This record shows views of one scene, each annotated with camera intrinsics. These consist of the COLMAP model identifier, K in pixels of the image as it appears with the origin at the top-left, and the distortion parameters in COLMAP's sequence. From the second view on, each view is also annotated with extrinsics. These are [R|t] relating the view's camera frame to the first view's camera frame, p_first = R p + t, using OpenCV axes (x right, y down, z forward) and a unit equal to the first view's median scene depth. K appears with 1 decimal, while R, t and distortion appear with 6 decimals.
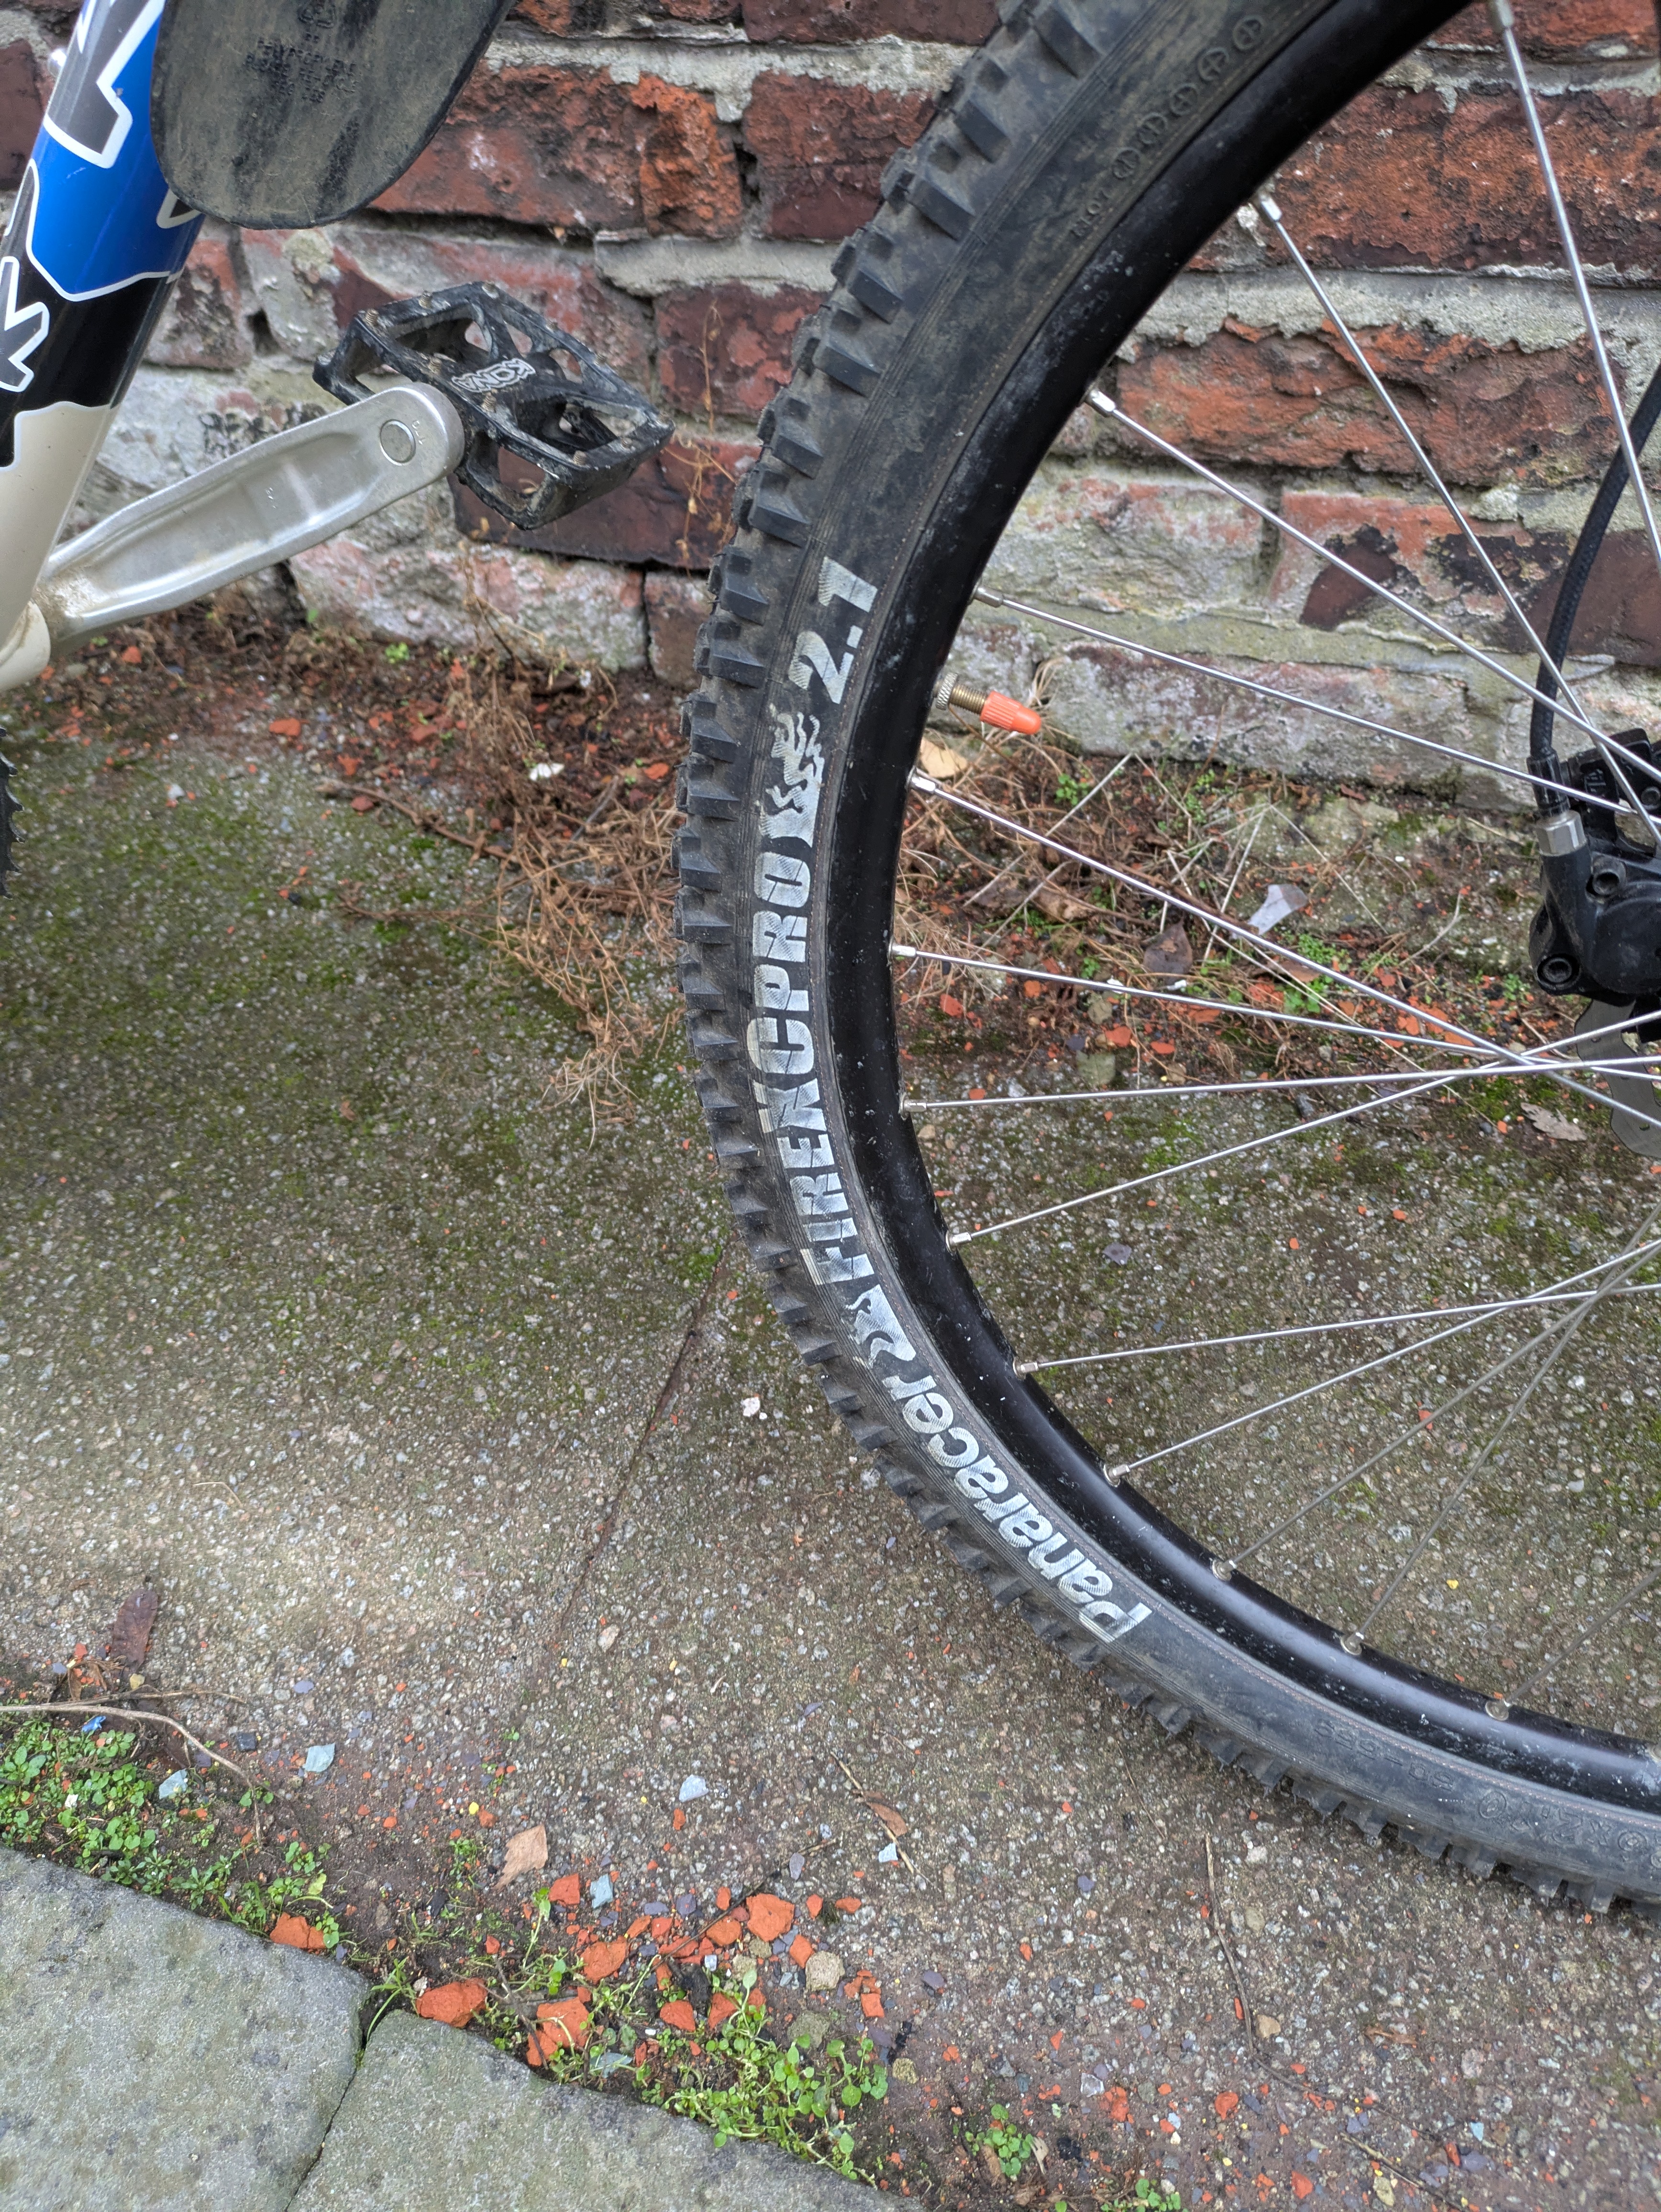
lens RADIAL K [[1635.7, 0, 835.8], [0, 1635.7, 1129.5], [0, 0, 1]] dist [0.050807, -0.042319]
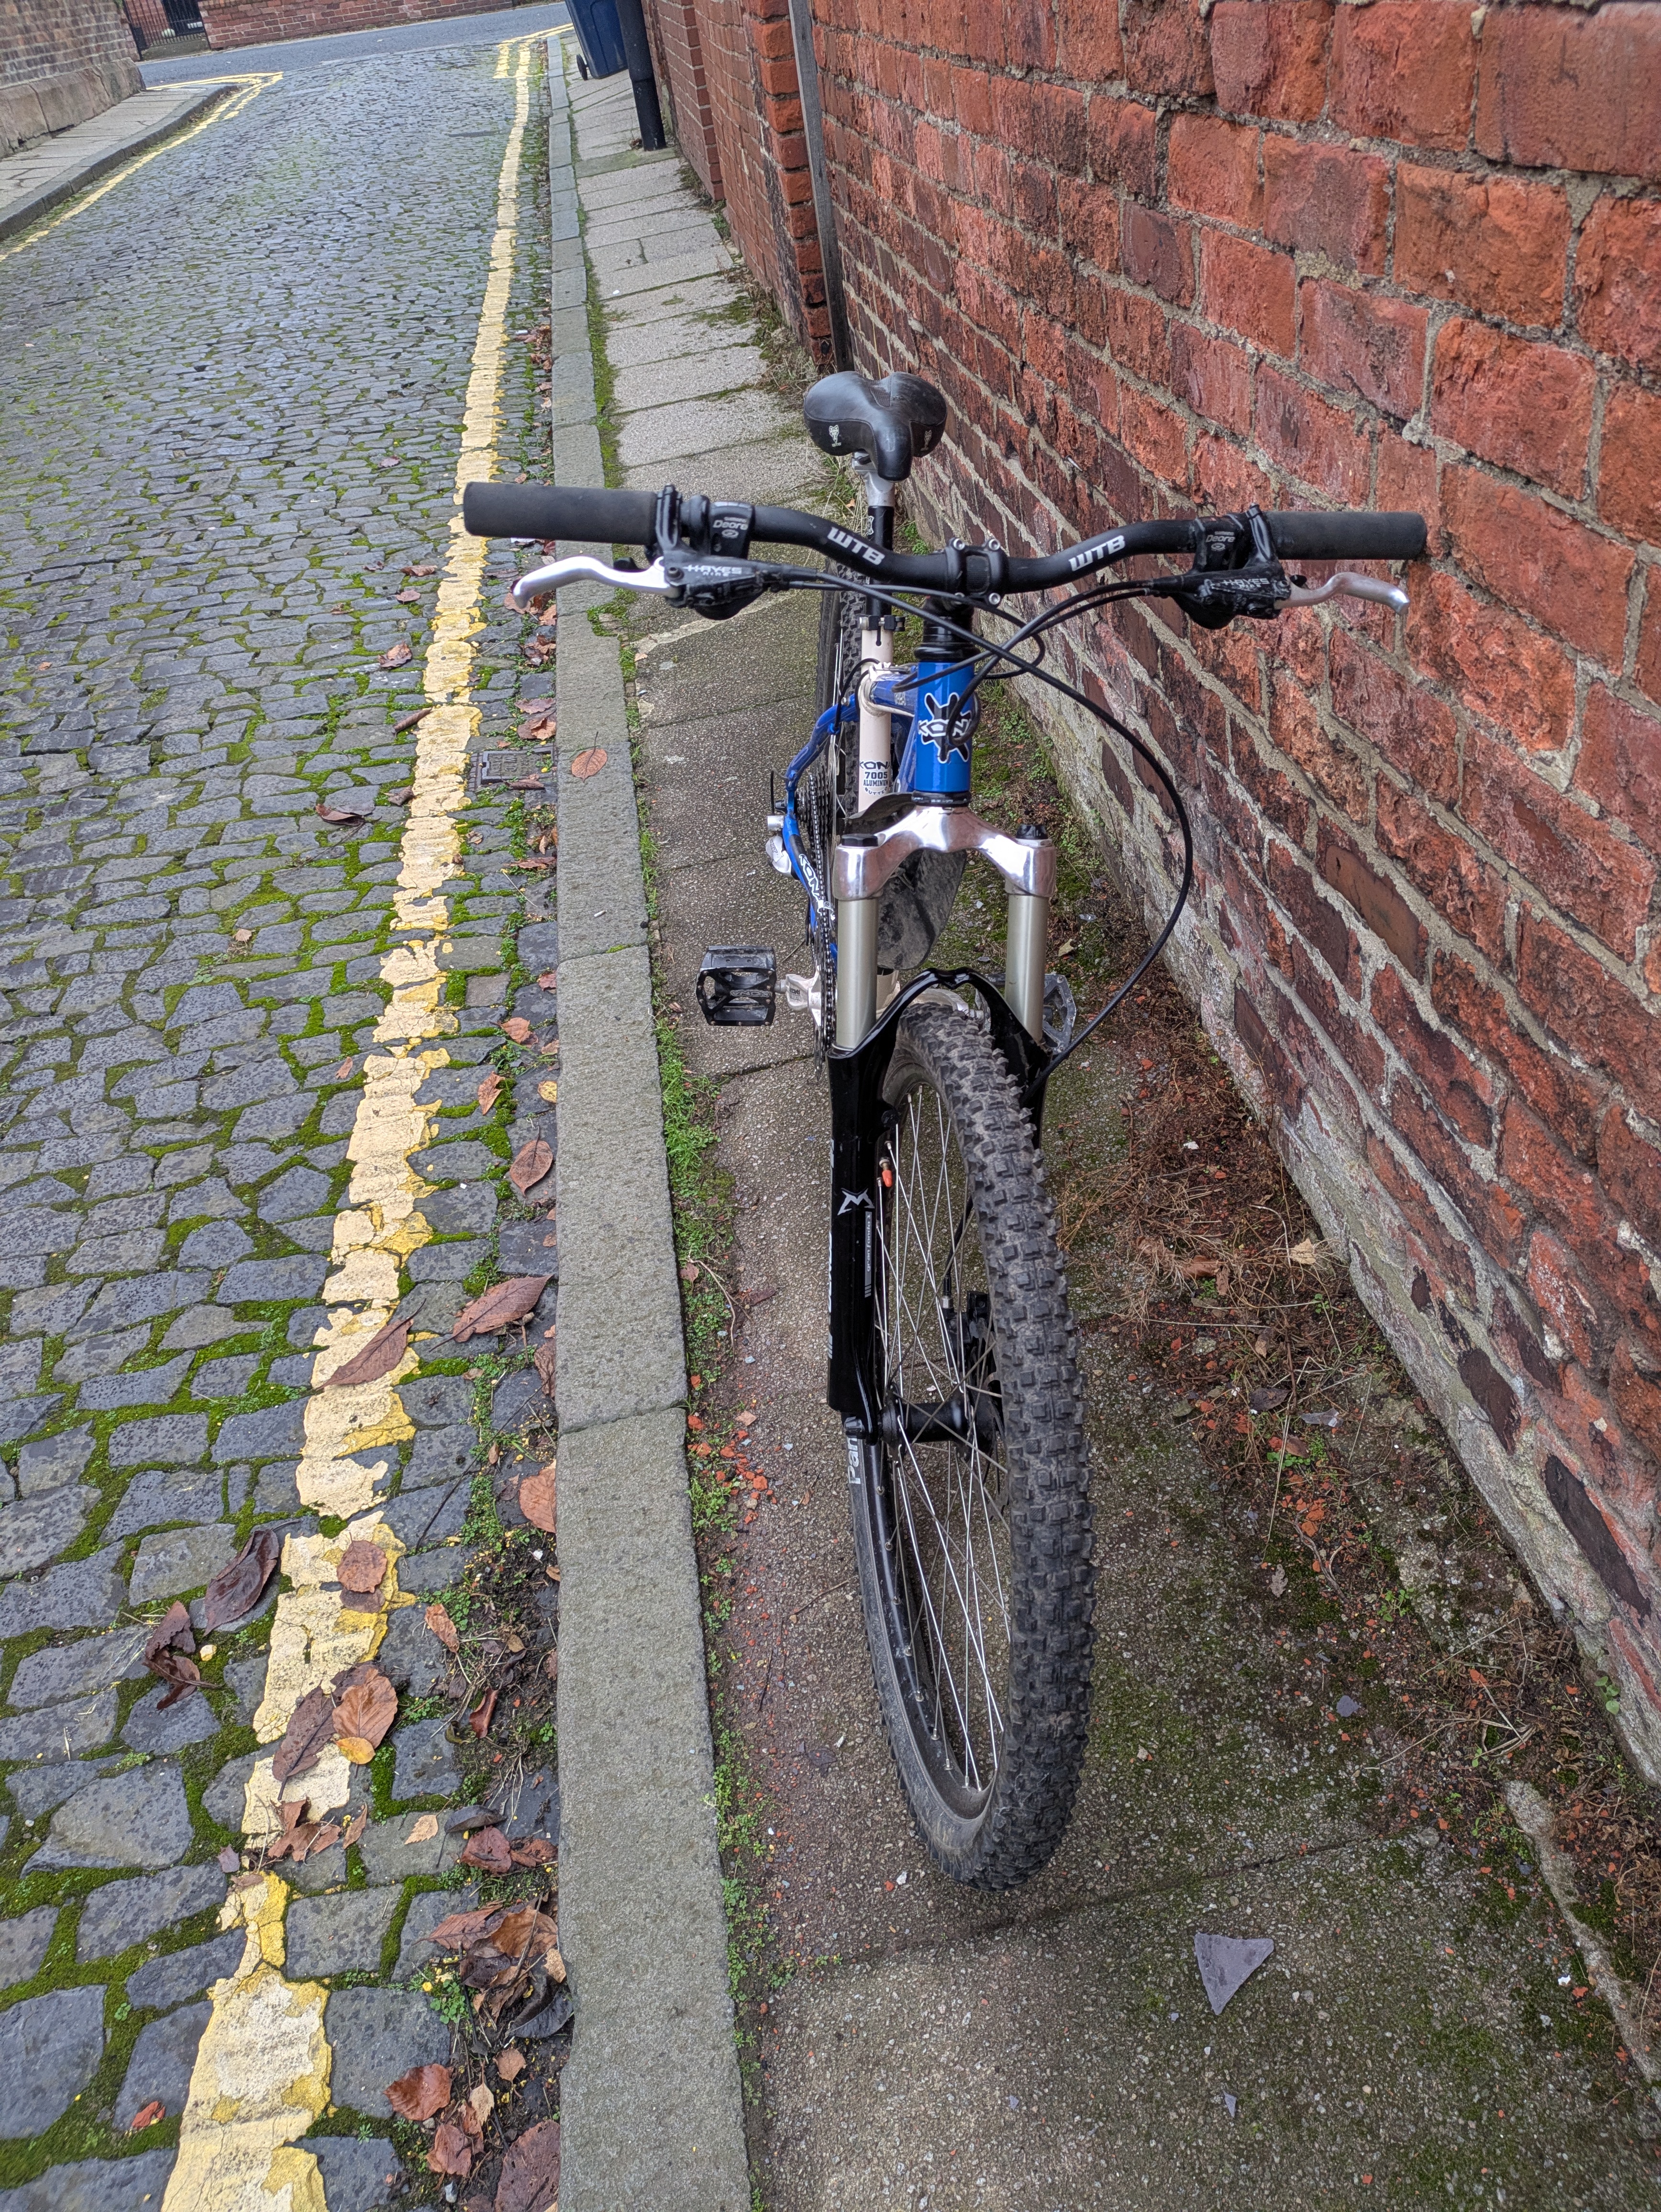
lens RADIAL K [[1635.7, 0, 836.5], [0, 1635.7, 1113.1], [0, 0, 1]] dist [0.050807, -0.042319]
pose [[0.420738, 0.508410, -0.751331, 1.472066], [-0.548348, 0.802307, 0.235835, -0.640016], [0.722699, 0.312766, 0.616347, -0.711174]]
